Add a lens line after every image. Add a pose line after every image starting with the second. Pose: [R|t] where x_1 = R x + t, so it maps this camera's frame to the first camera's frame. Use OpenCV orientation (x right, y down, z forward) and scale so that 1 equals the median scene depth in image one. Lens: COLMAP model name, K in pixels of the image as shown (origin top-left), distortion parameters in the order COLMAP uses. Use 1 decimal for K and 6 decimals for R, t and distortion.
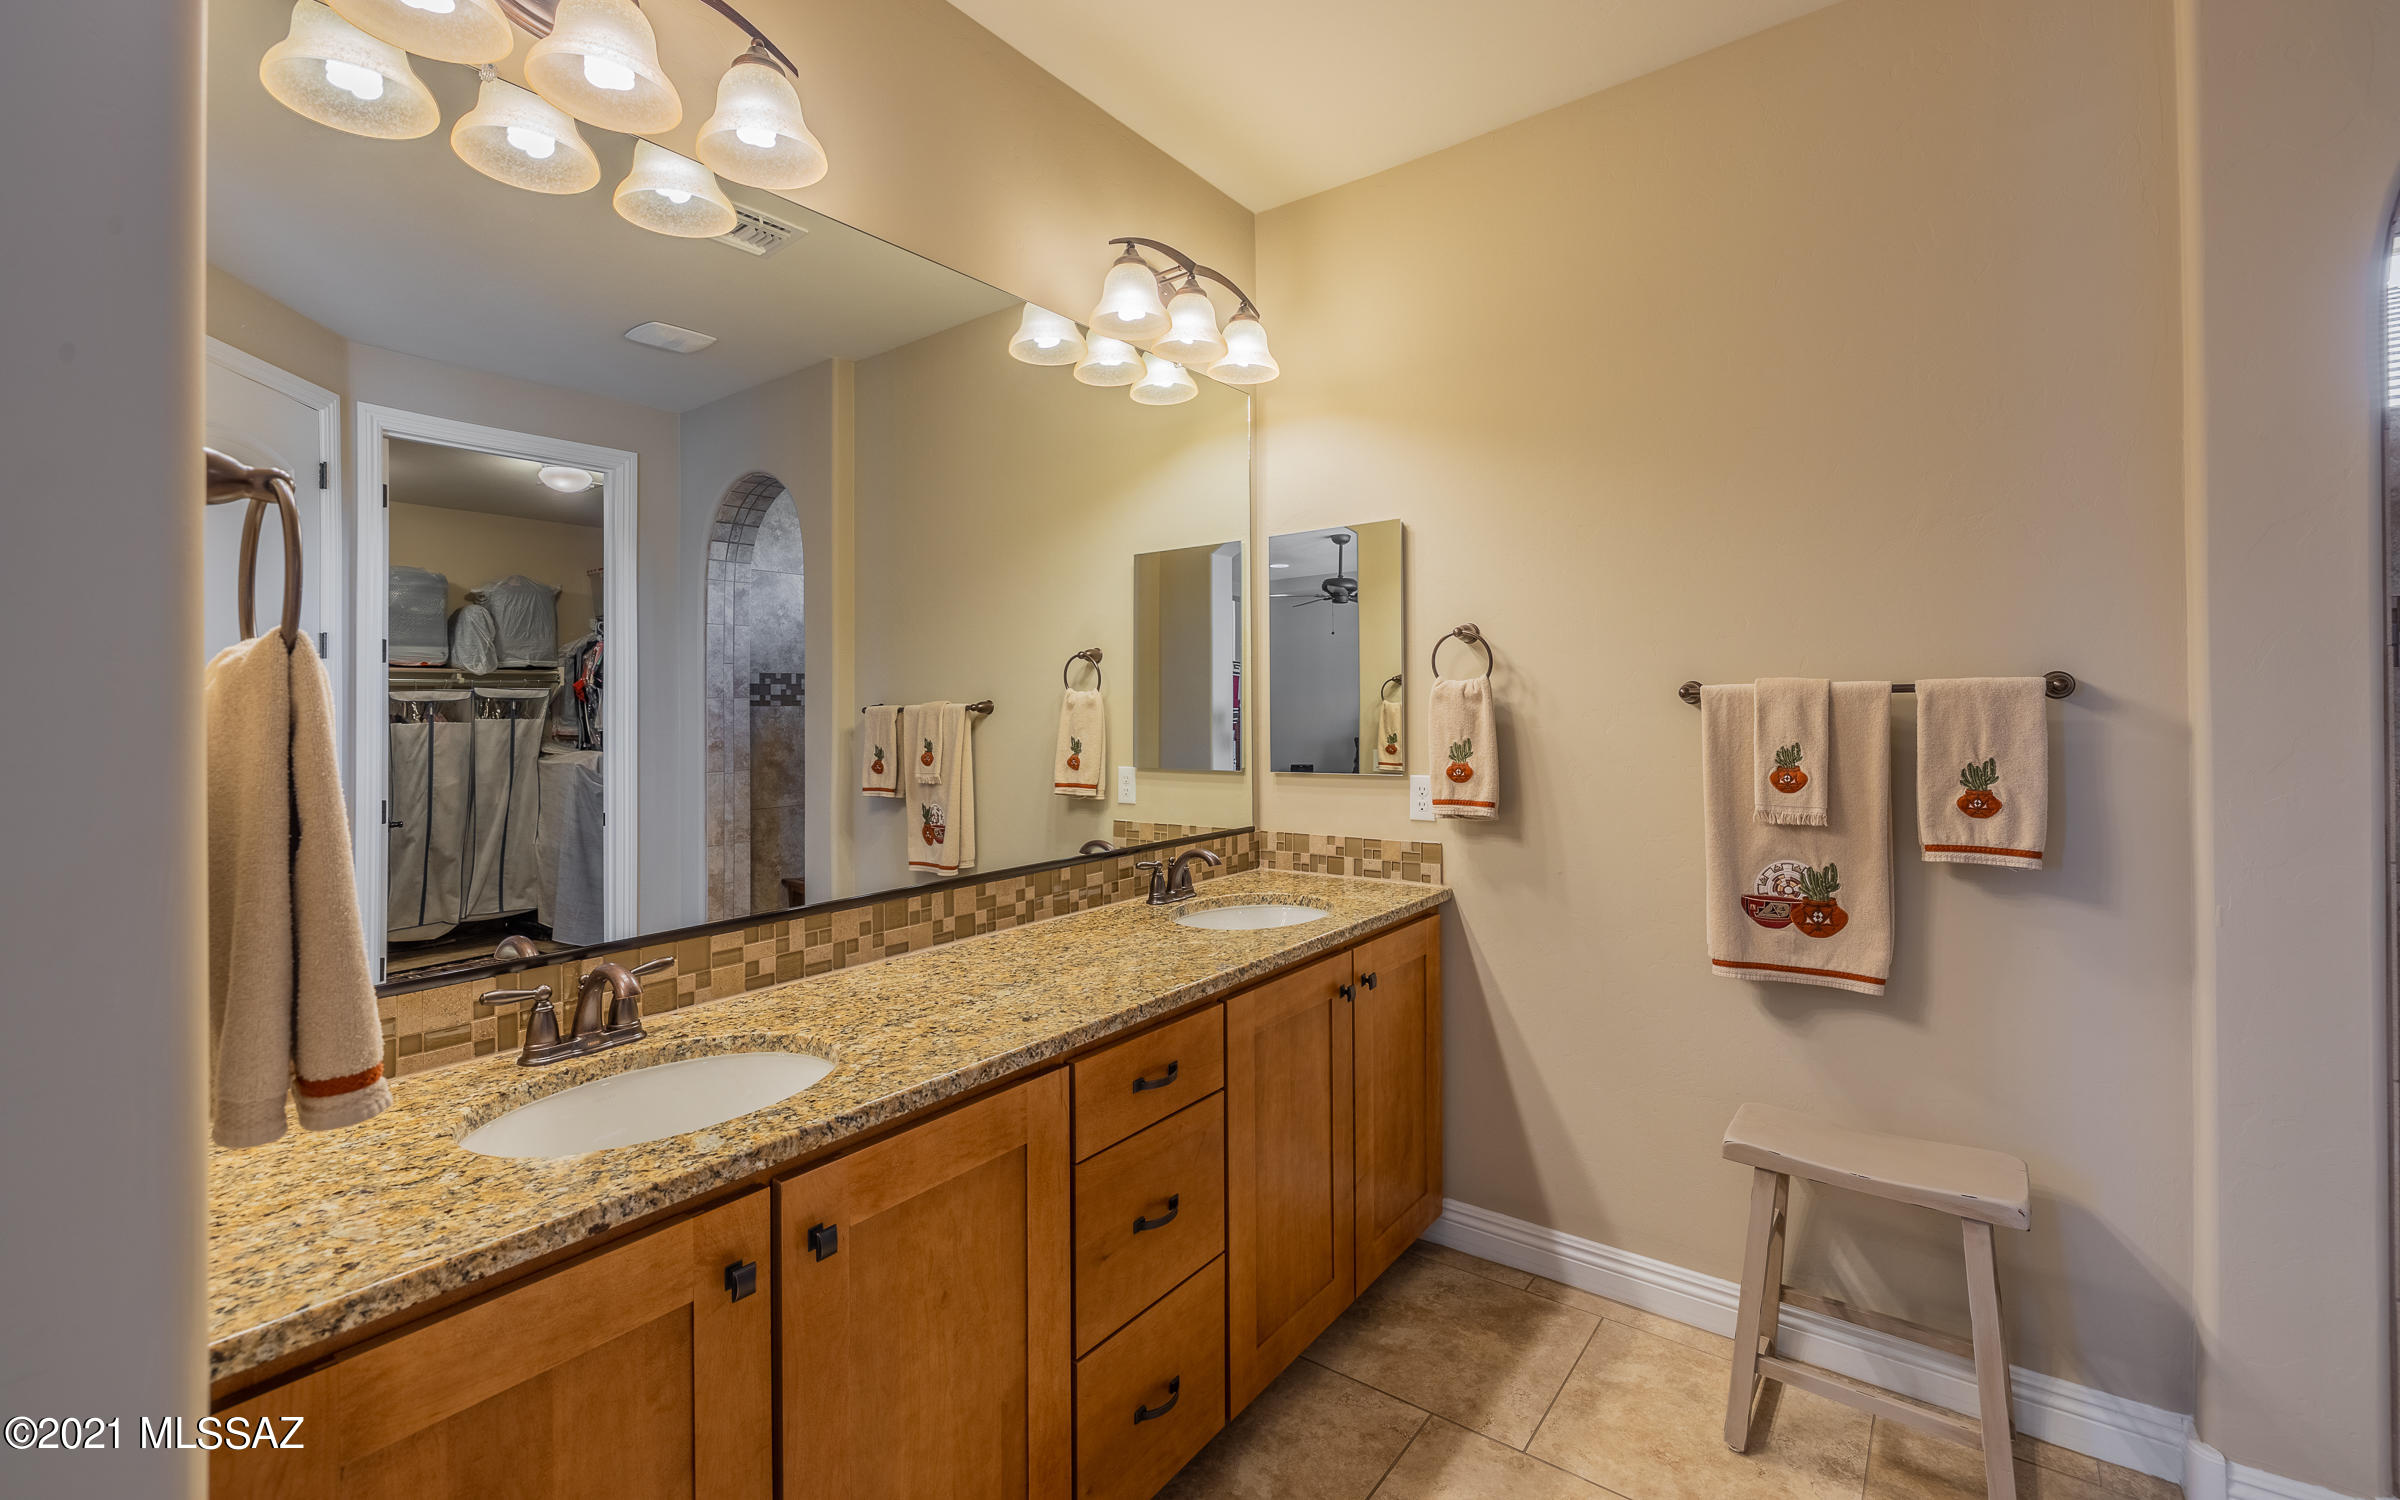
lens RADIAL K [[1037.6, 0, 1198.2], [0, 1037.6, 706.0], [0, 0, 1]] dist [0.000513, -0.000226]
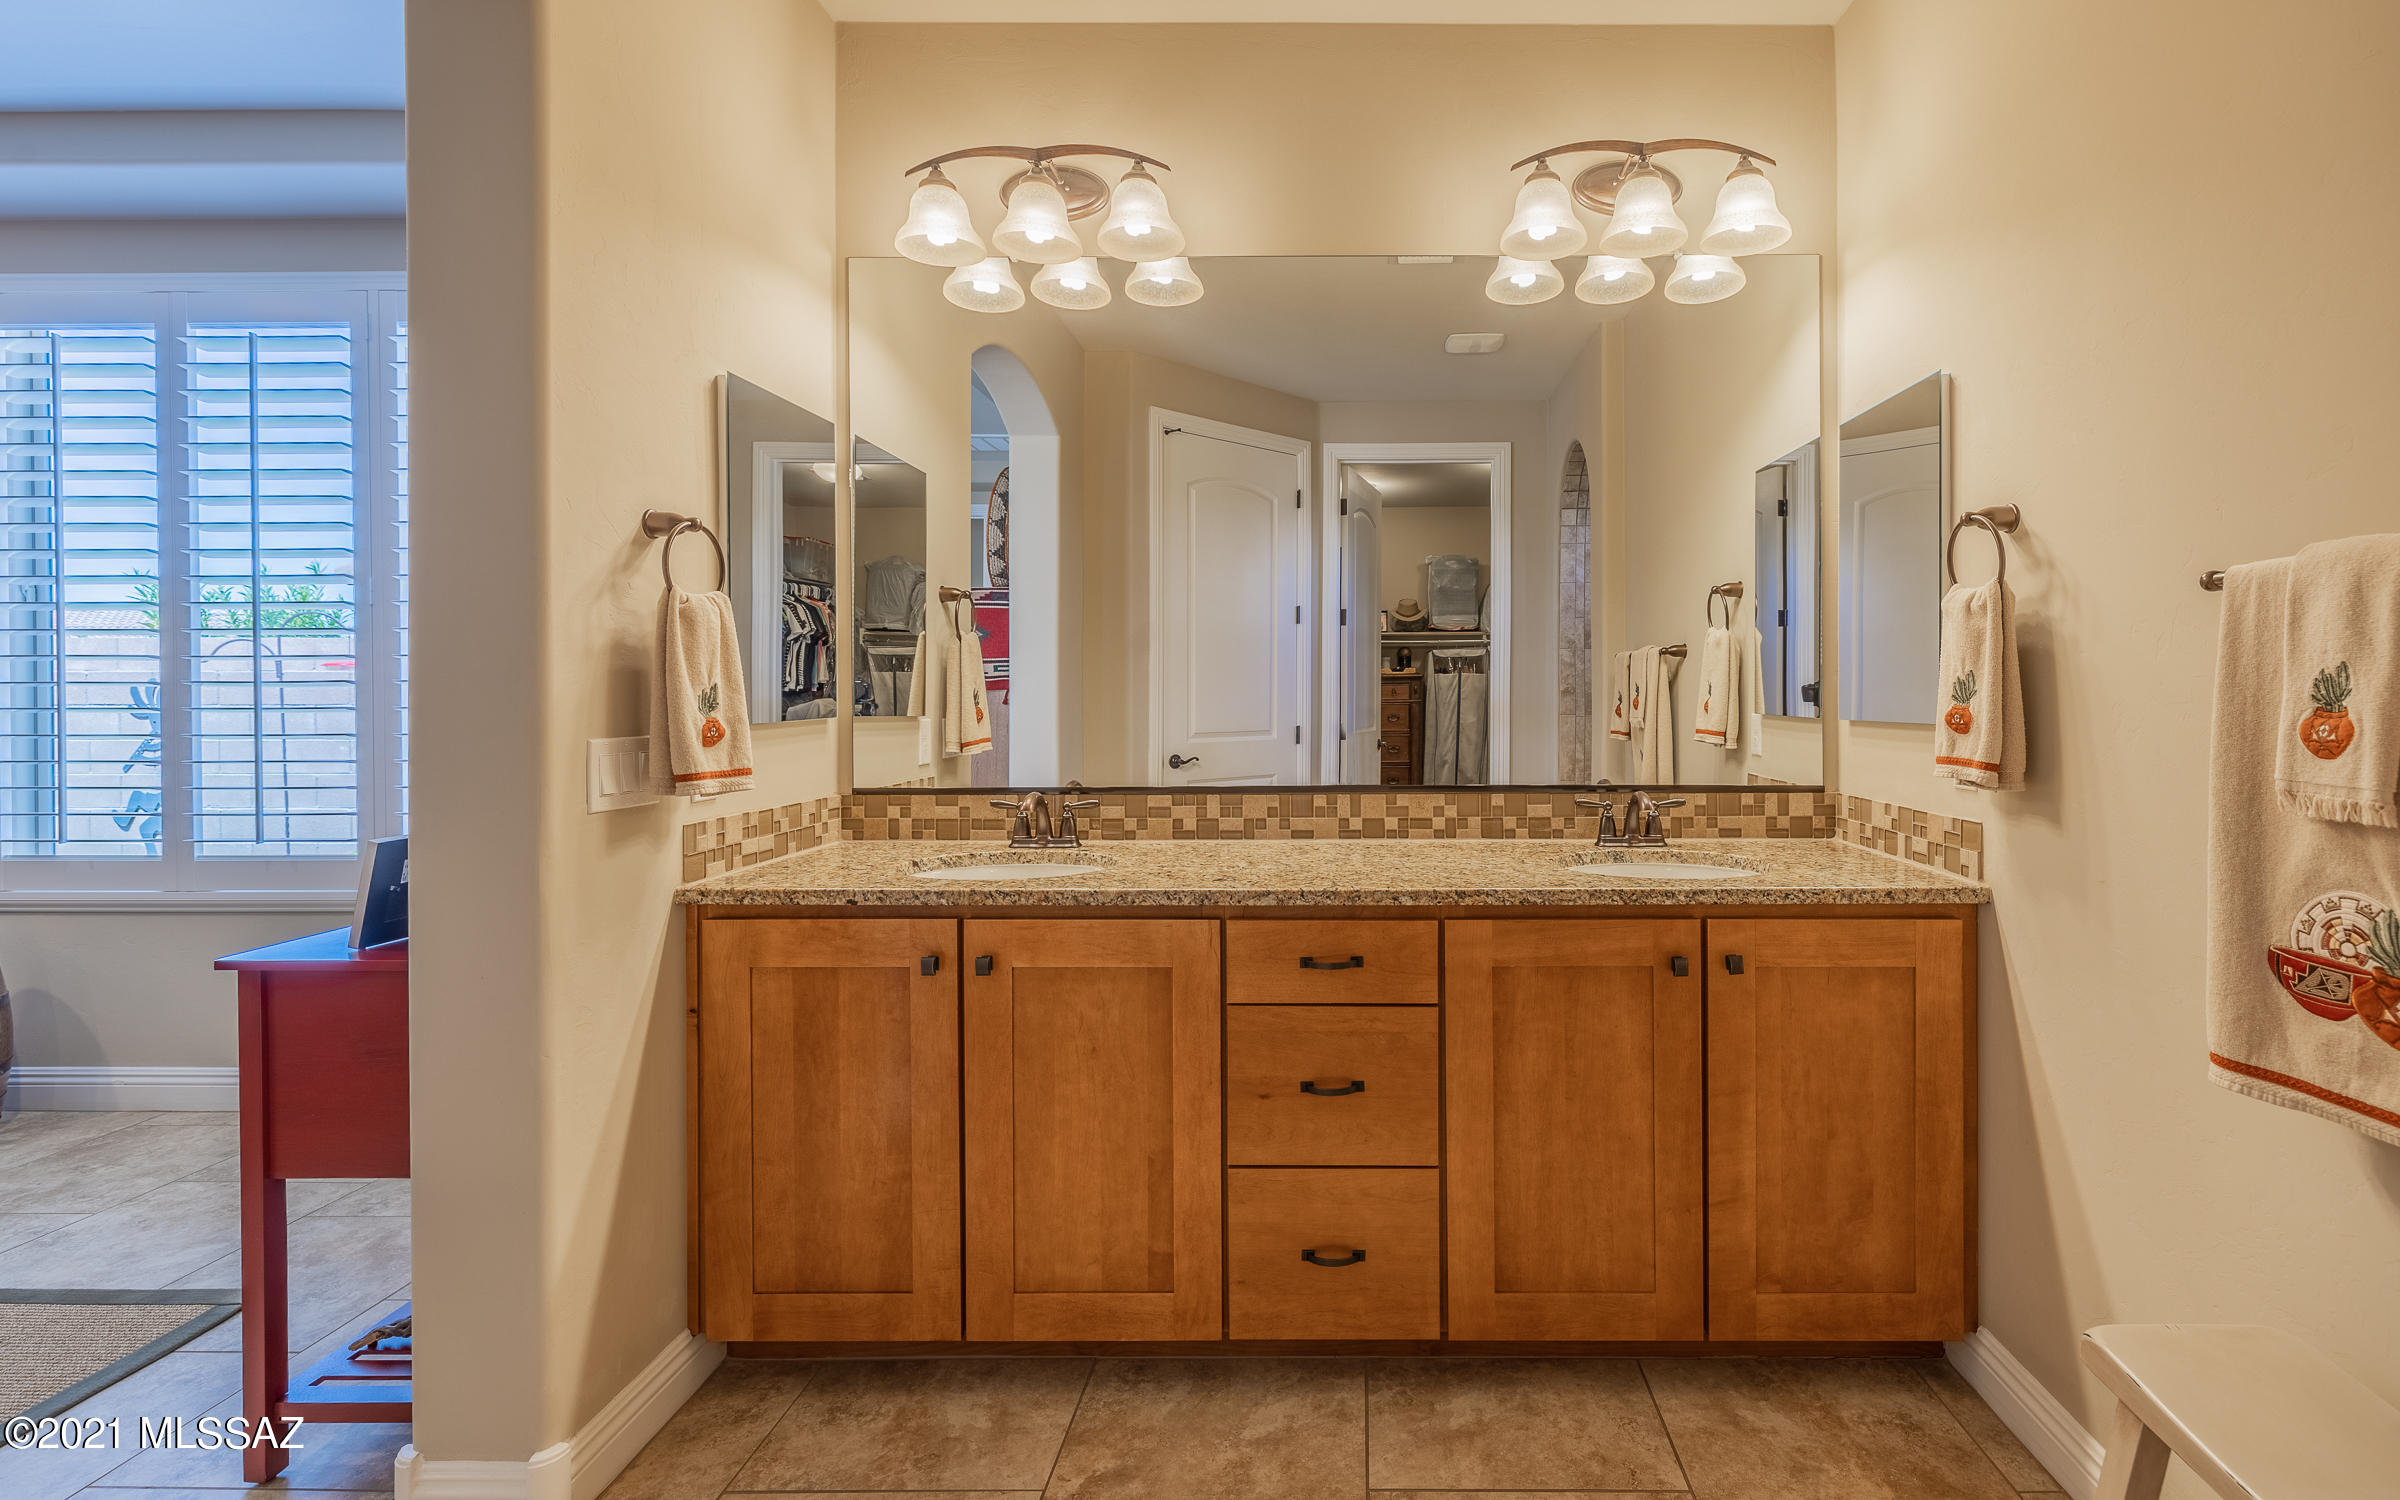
lens RADIAL K [[1073.6, 0, 1339.5], [0, 1073.6, 693.2], [0, 0, 1]] dist [0.000842, 0.000214]
pose [[0.583278, 0.016846, -0.812098, 0.707482], [-0.005006, 0.999840, 0.017145, 0.042764], [0.812257, -0.005935, 0.583269, 0.278165]]
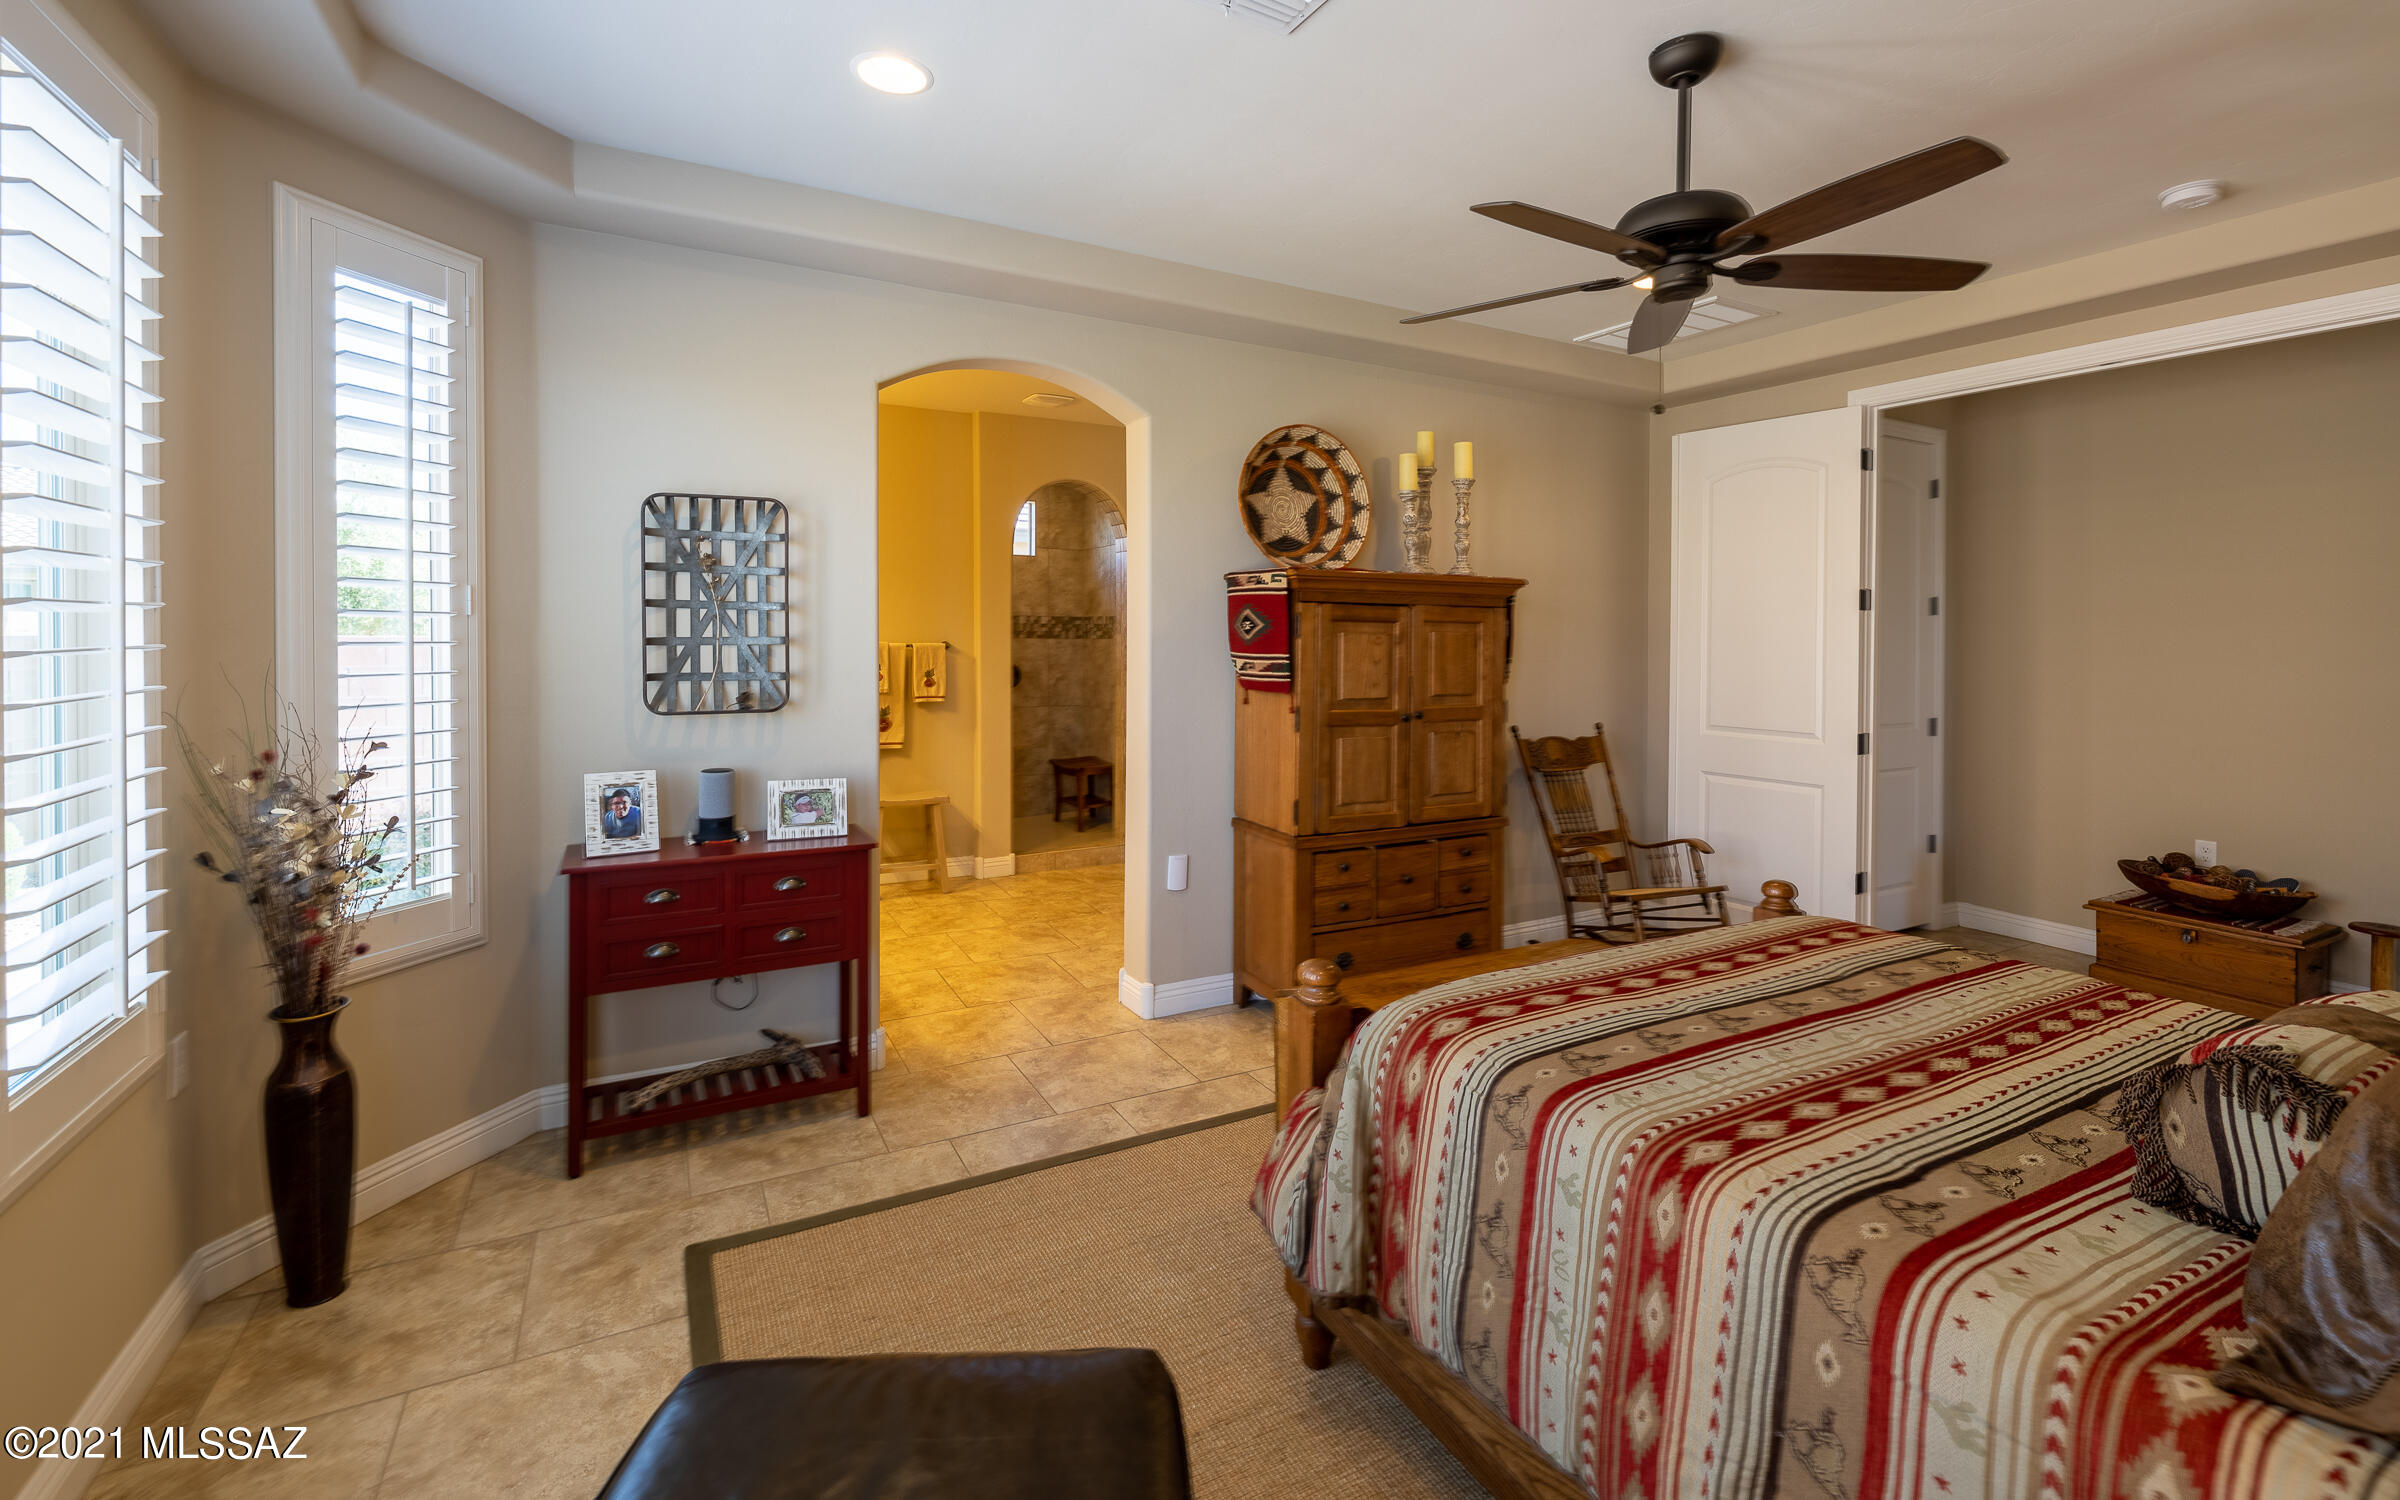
lens RADIAL K [[1037.6, 0, 1198.2], [0, 1037.6, 706.0], [0, 0, 1]] dist [0.000513, -0.000226]
pose [[0.427786, -0.052550, 0.902351, -1.636082], [-0.014045, 0.997802, 0.064767, -0.048548], [-0.903771, -0.040380, 0.426108, -1.020608]]
